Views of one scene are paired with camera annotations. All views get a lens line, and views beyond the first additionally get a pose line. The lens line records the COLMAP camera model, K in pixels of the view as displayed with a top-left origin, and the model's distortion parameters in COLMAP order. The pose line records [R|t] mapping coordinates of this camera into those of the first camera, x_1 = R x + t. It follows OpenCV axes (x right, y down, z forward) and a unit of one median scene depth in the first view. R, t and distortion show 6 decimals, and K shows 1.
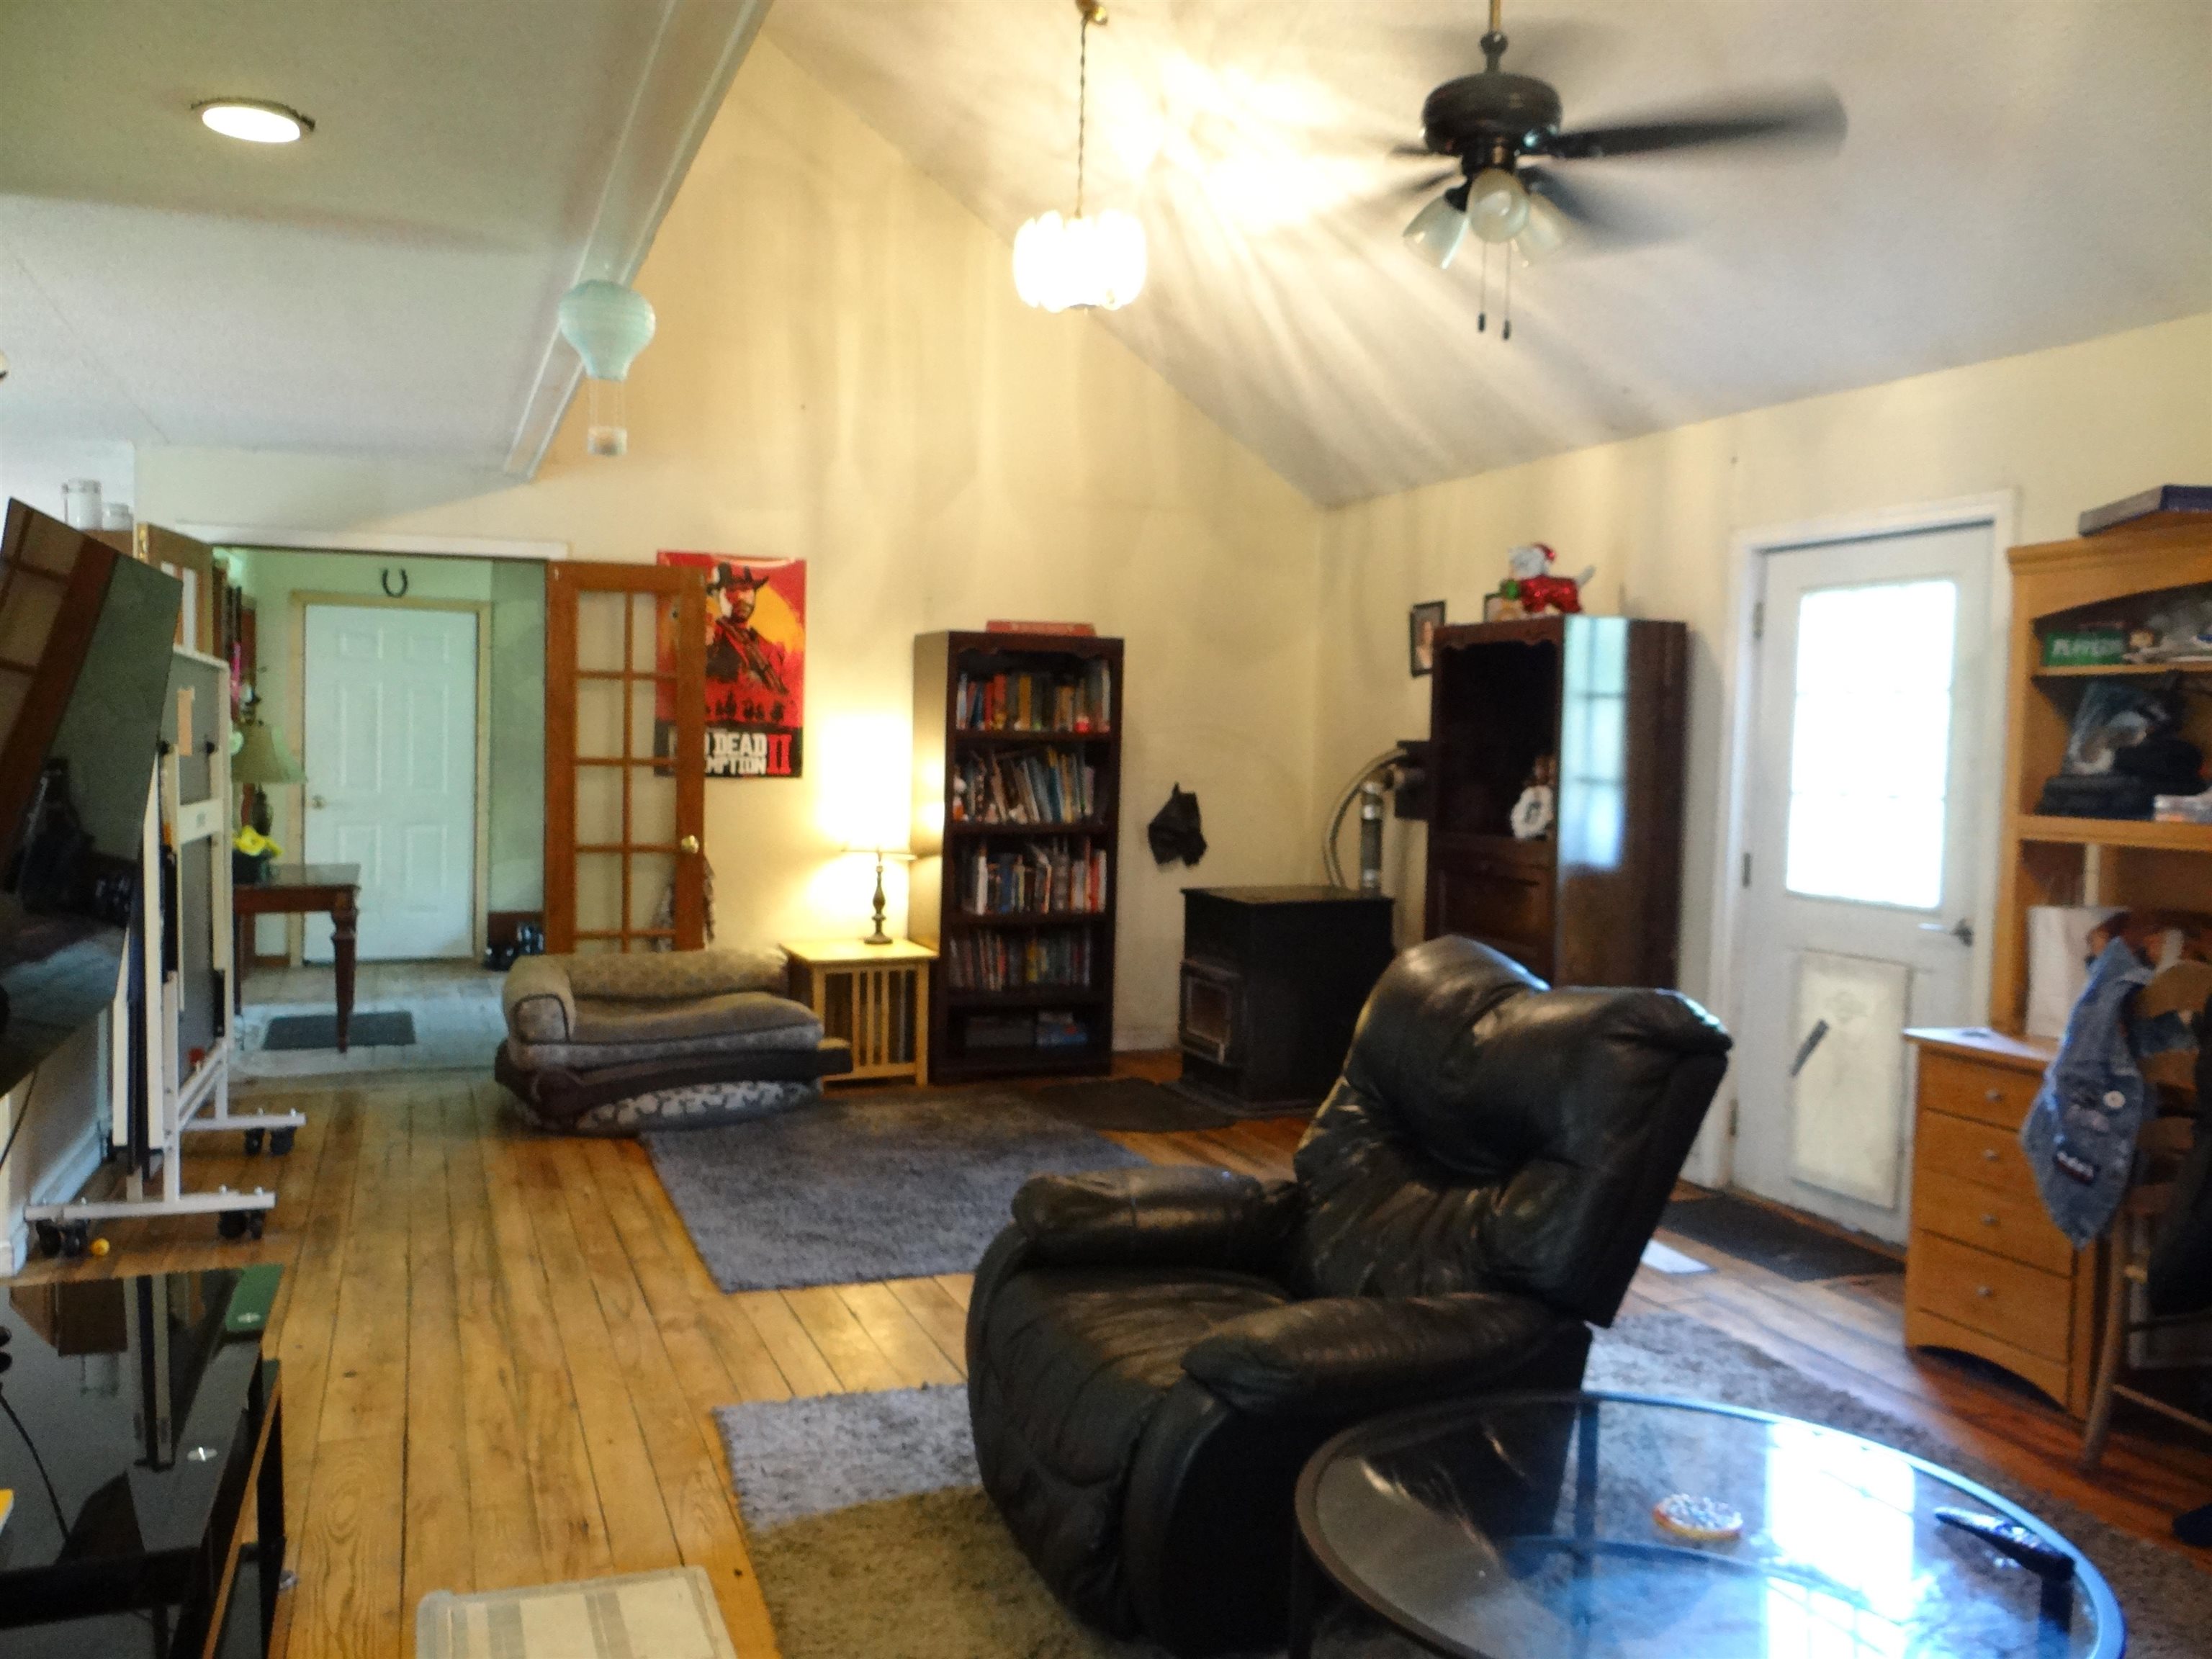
lens RADIAL K [[1730.8, 0, 1106.0], [0, 1730.8, 829.5], [0, 0, 1]] dist [-0.003806, -0.001740]
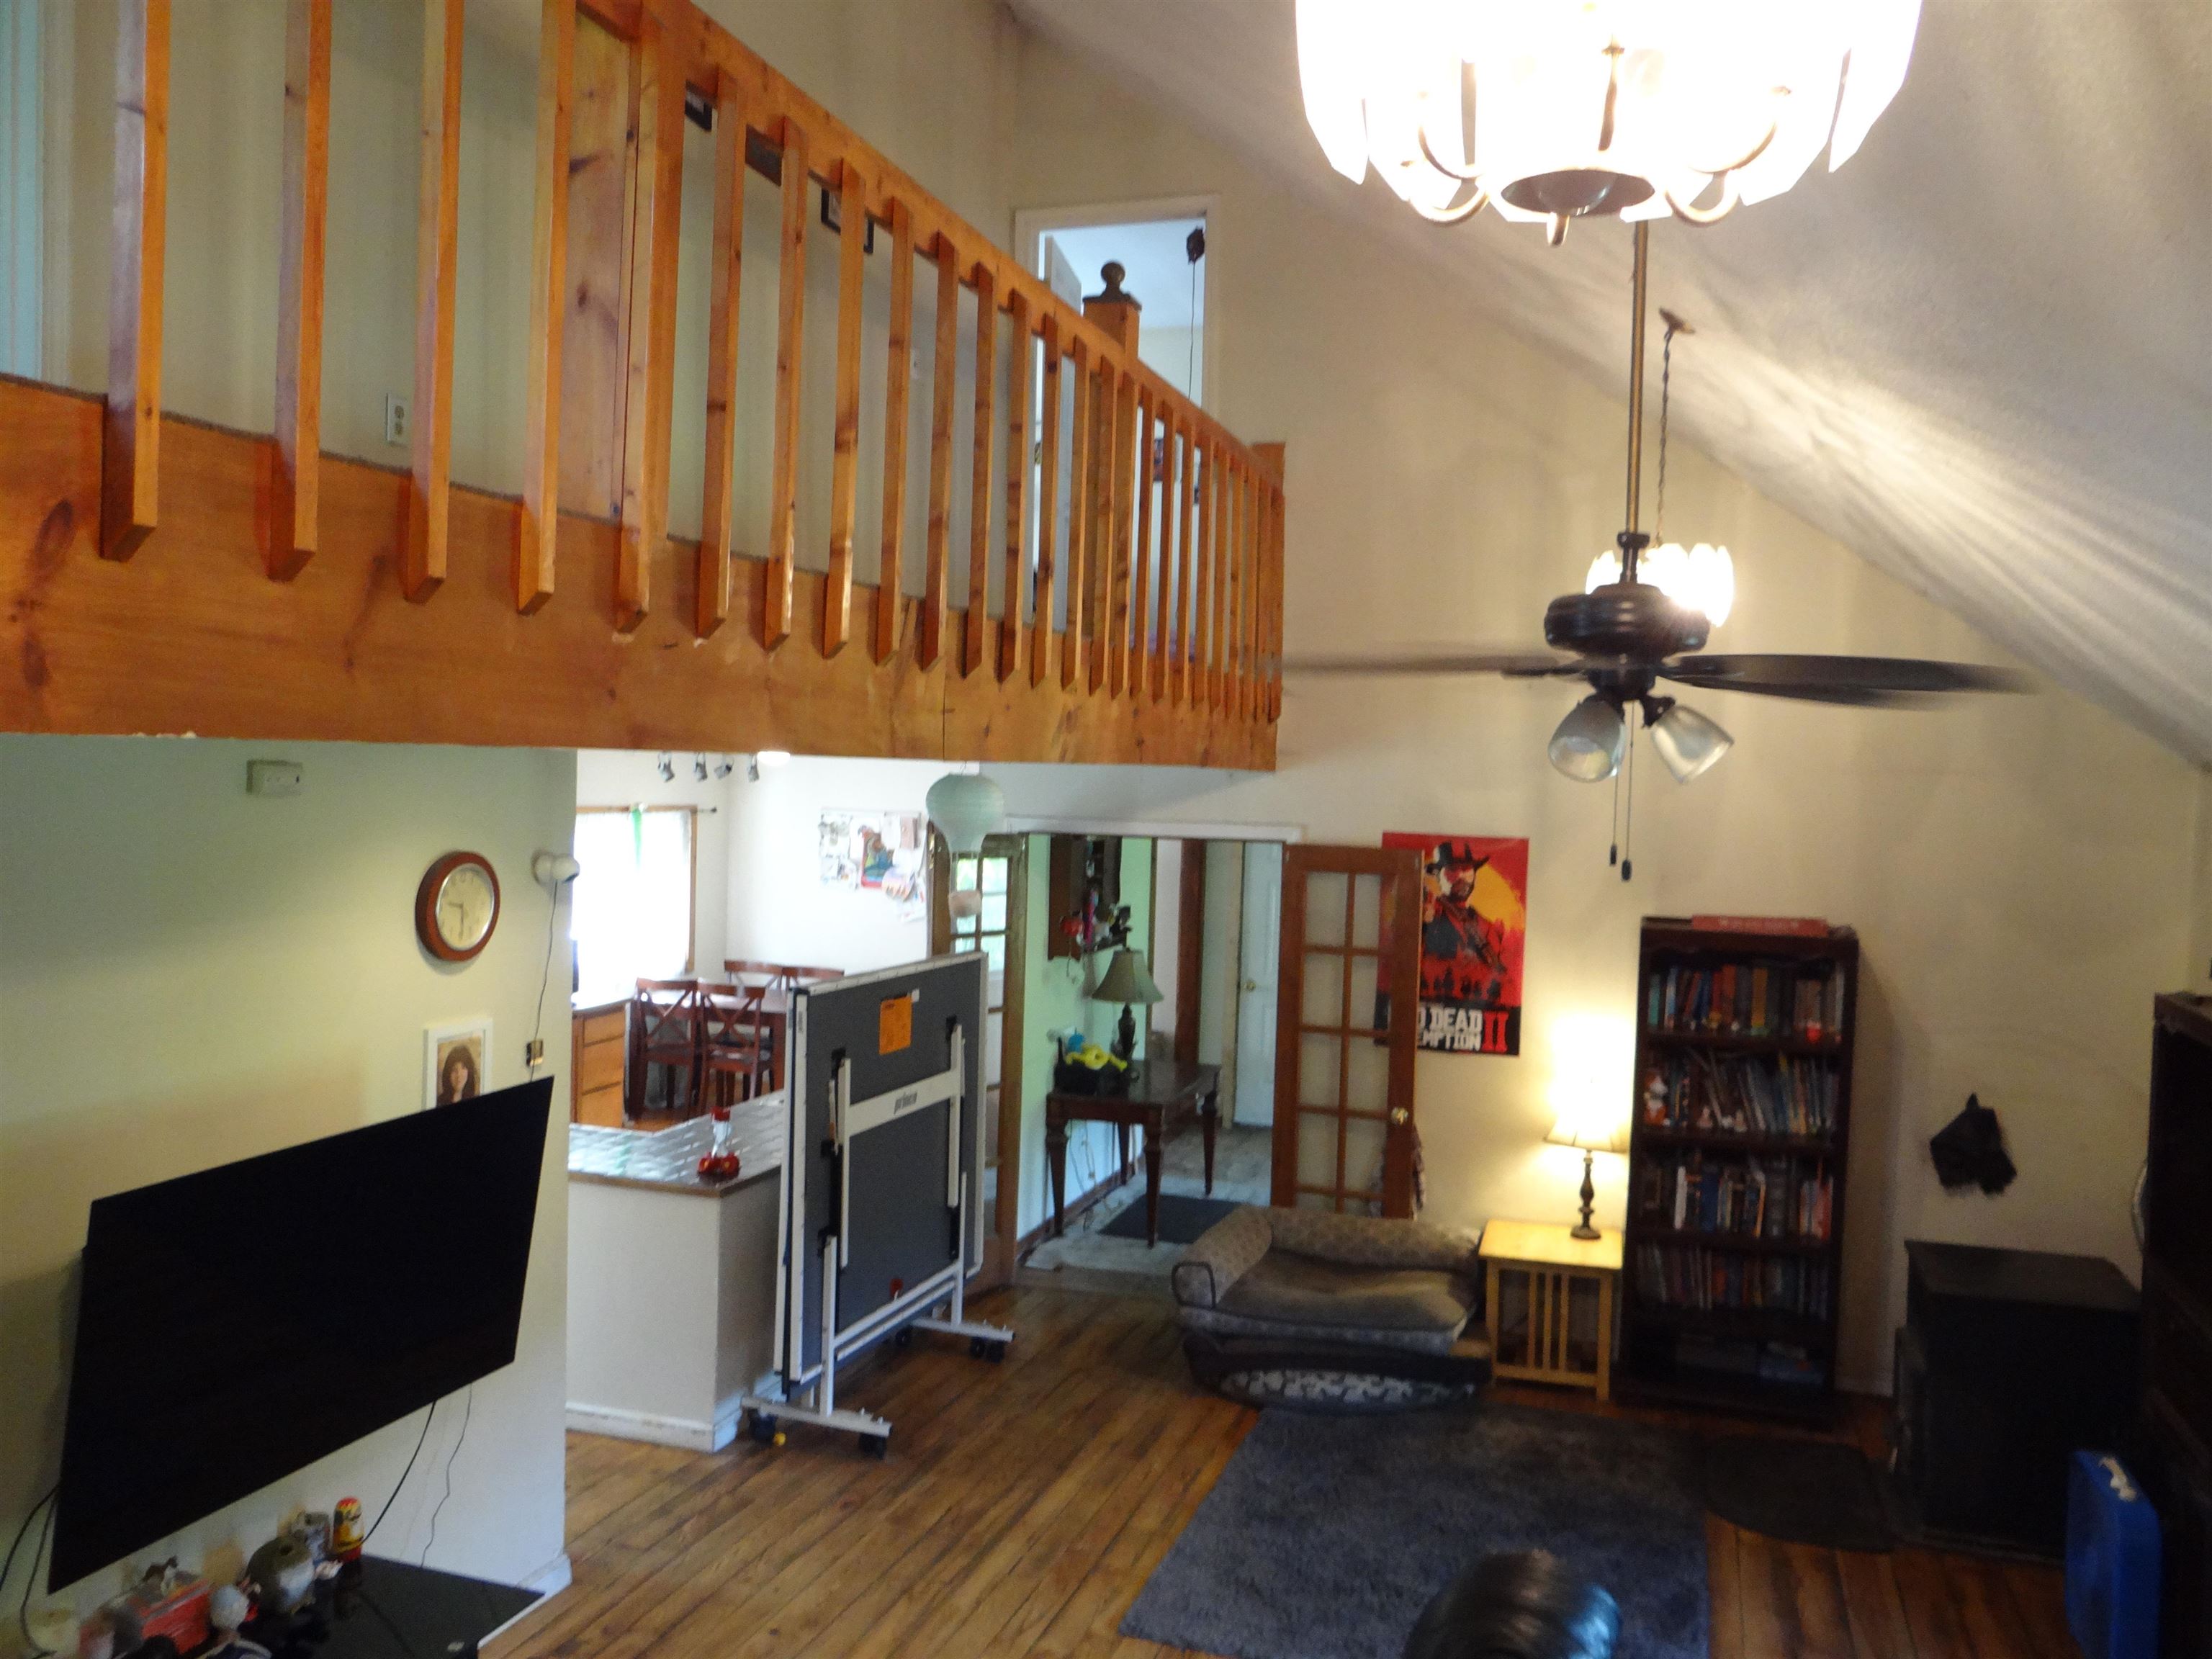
lens RADIAL K [[1730.8, 0, 1106.0], [0, 1730.8, 829.5], [0, 0, 1]] dist [-0.003806, -0.001740]
pose [[0.763121, 0.026365, -0.645718, 0.288342], [-0.044946, 0.998913, -0.012331, -0.140275], [0.644691, 0.038433, 0.763477, 0.085125]]
